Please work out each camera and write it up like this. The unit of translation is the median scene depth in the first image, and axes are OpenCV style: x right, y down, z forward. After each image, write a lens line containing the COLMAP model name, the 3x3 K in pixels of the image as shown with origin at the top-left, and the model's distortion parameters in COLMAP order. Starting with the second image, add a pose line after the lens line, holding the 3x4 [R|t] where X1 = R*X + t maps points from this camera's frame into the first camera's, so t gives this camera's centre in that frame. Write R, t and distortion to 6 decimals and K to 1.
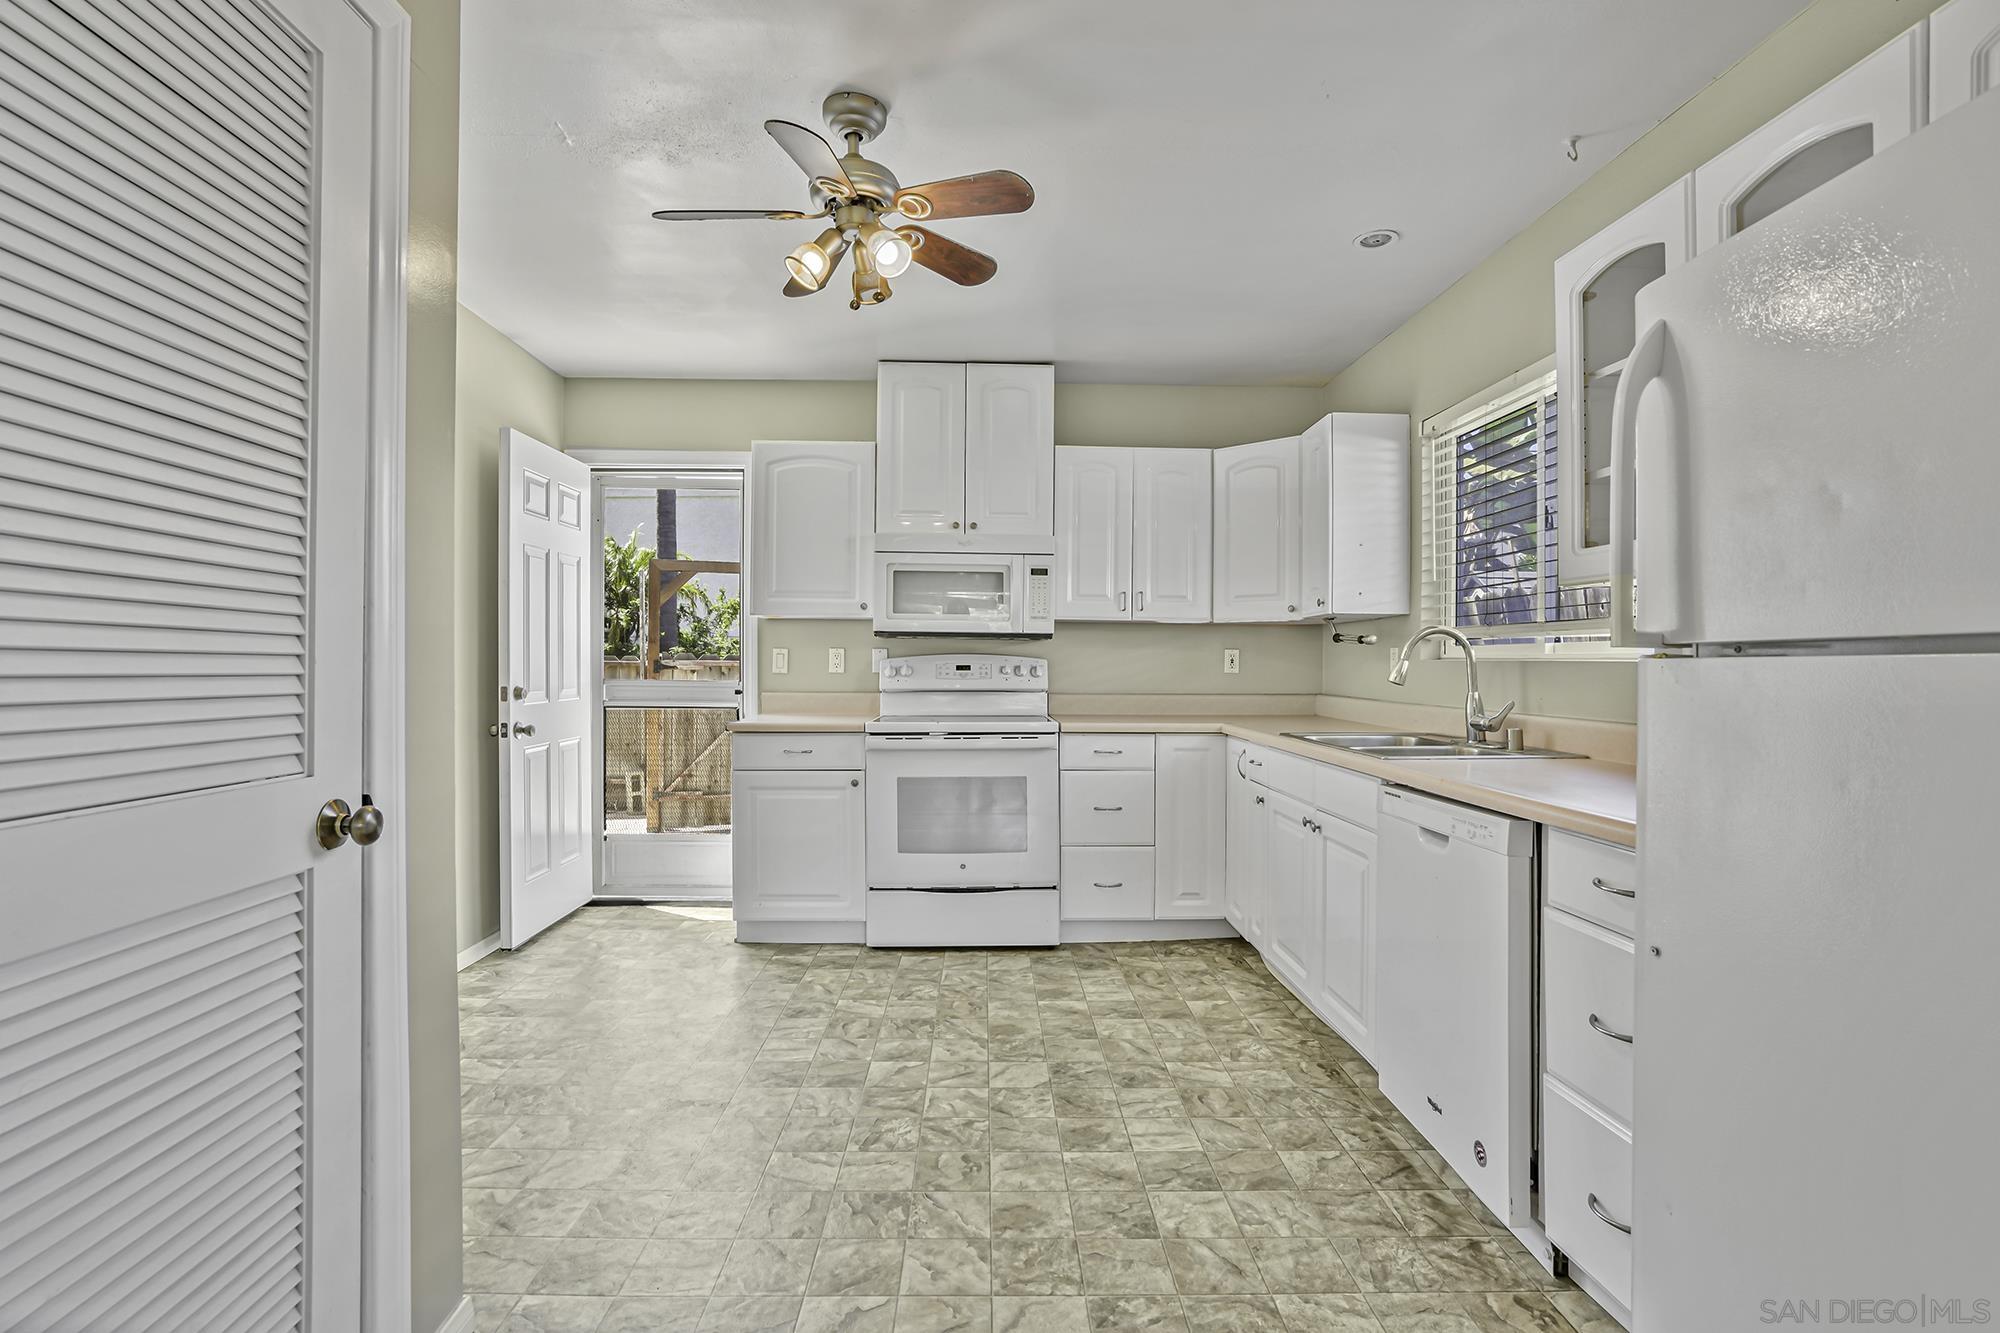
lens RADIAL K [[934.2, 0, 1003.4], [0, 934.2, 669.1], [0, 0, 1]] dist [-0.048565, 0.014829]
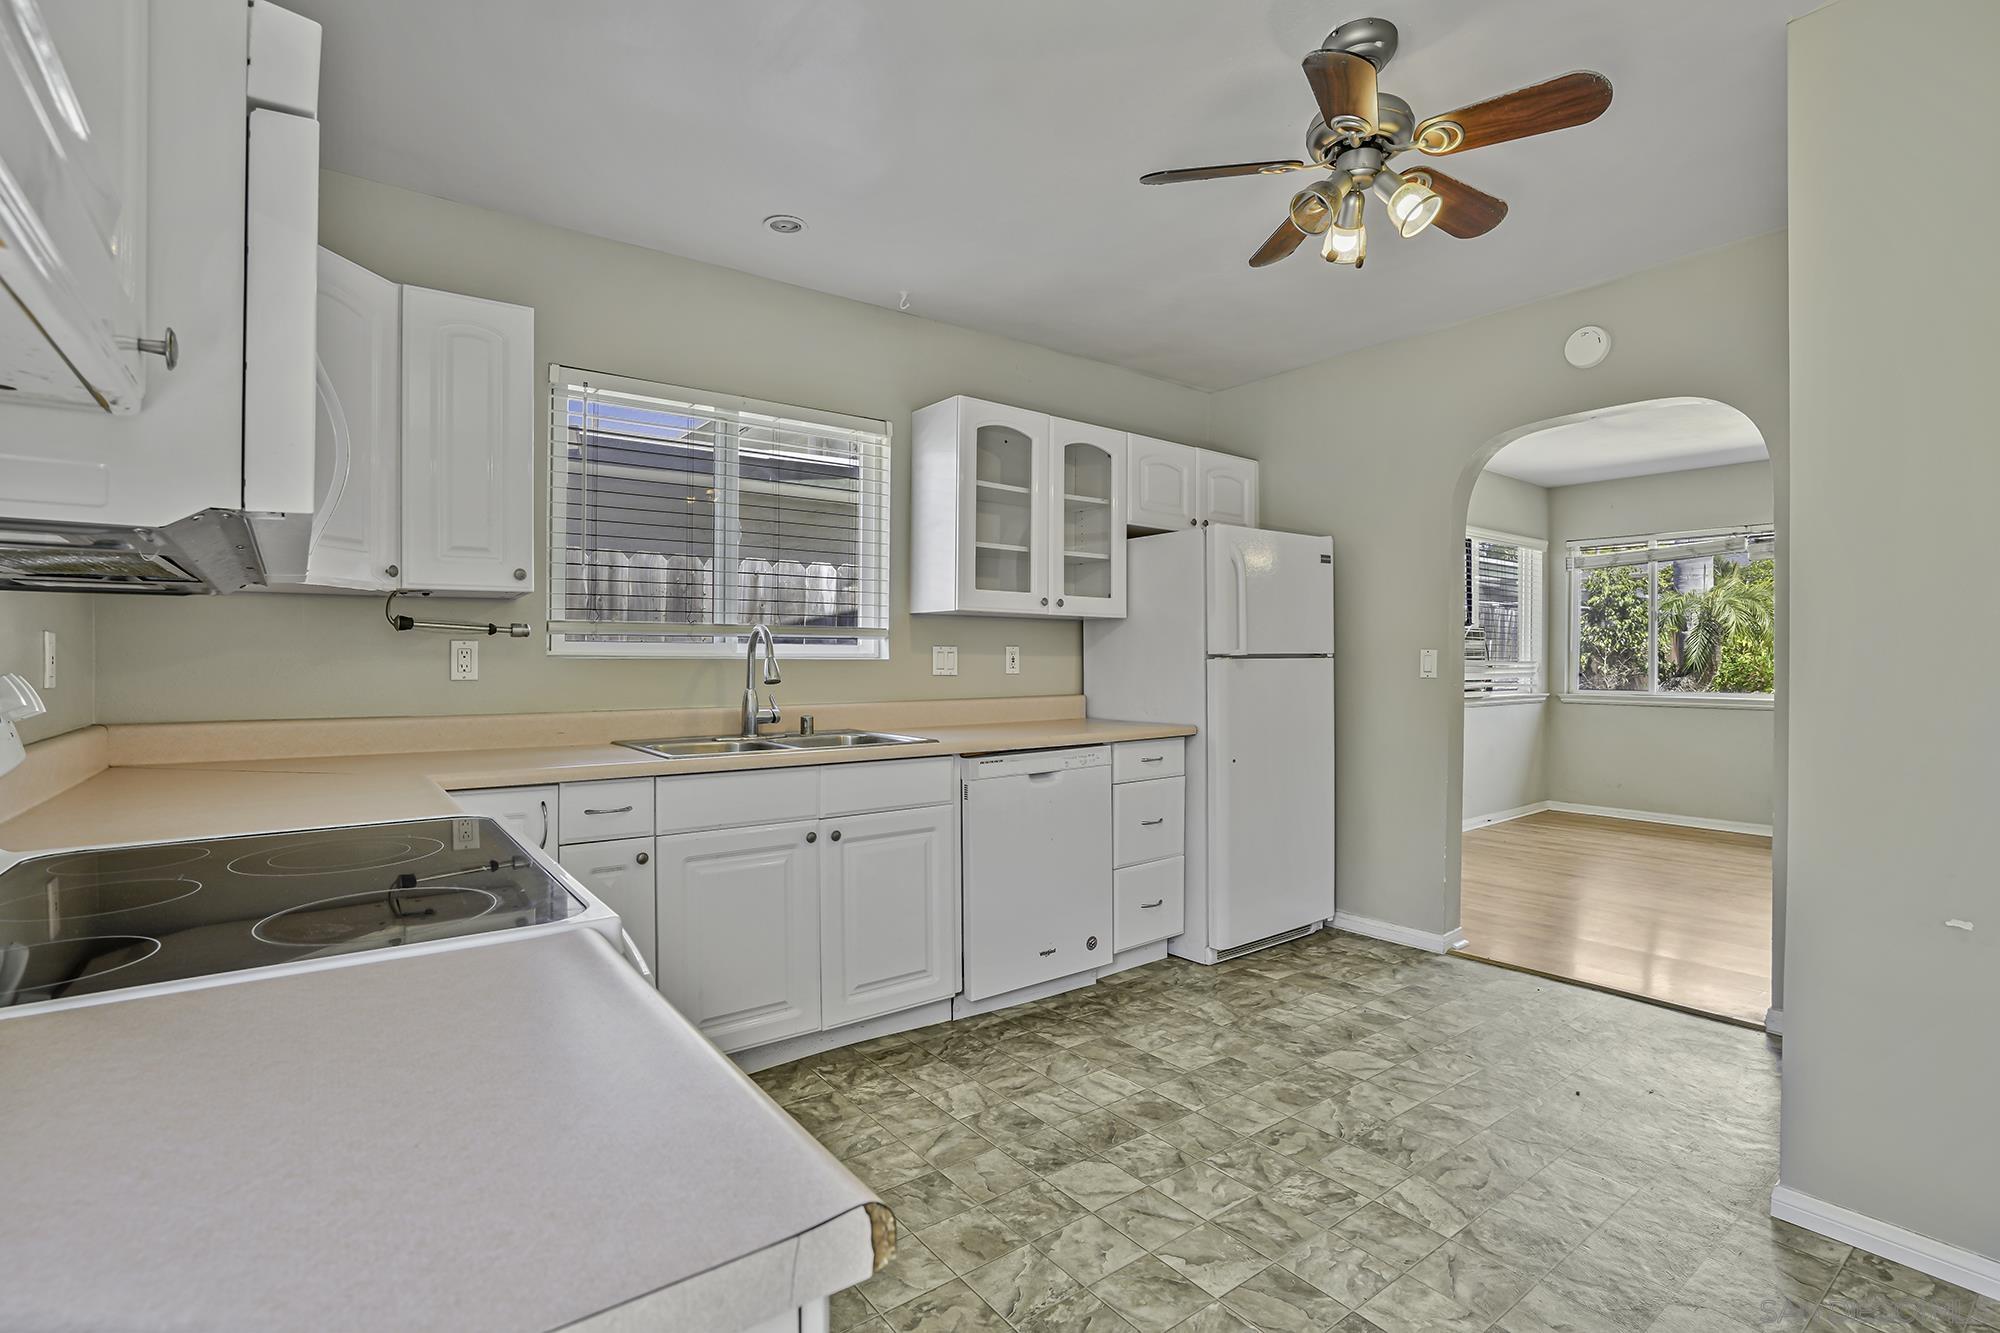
lens RADIAL K [[934.2, 0, 1005.5], [0, 934.2, 662.7], [0, 0, 1]] dist [-0.048565, 0.014829]
pose [[-0.583413, -0.004845, 0.812161, -0.662422], [-0.000521, 0.999984, 0.005591, -0.015009], [-0.812176, 0.002839, -0.583406, 1.741562]]
